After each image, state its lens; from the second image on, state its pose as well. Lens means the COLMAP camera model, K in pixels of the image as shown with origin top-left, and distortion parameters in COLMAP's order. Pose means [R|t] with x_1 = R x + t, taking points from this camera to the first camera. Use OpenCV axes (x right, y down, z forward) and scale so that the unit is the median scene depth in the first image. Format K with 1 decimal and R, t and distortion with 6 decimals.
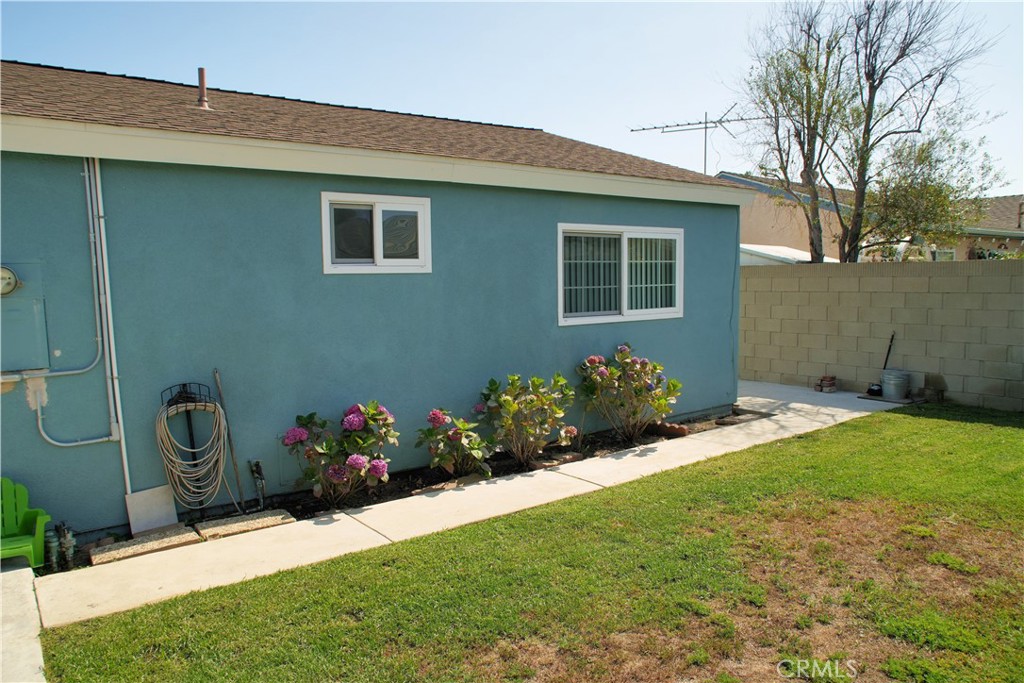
lens RADIAL K [[706.2, 0, 511.9], [0, 706.2, 345.3], [0, 0, 1]] dist [-0.092630, 0.069876]
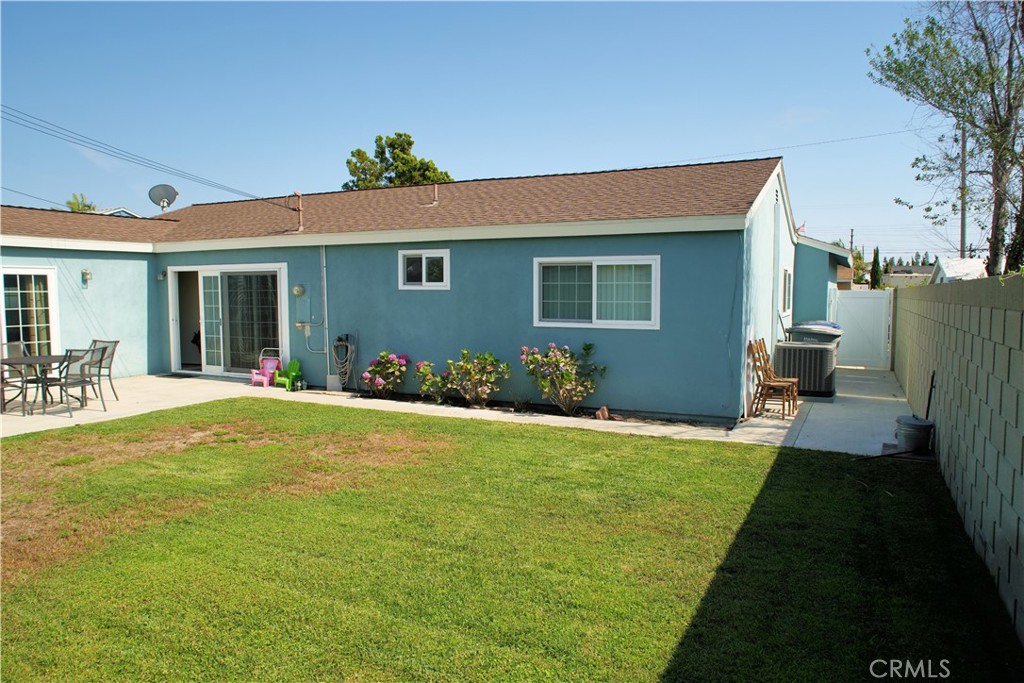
lens RADIAL K [[706.2, 0, 511.9], [0, 706.2, 345.3], [0, 0, 1]] dist [-0.092630, 0.069876]
pose [[0.440604, 0.075378, -0.894531, 1.610764], [-0.103238, 0.994112, 0.032919, -0.037473], [0.891746, 0.077845, 0.445791, 0.348064]]
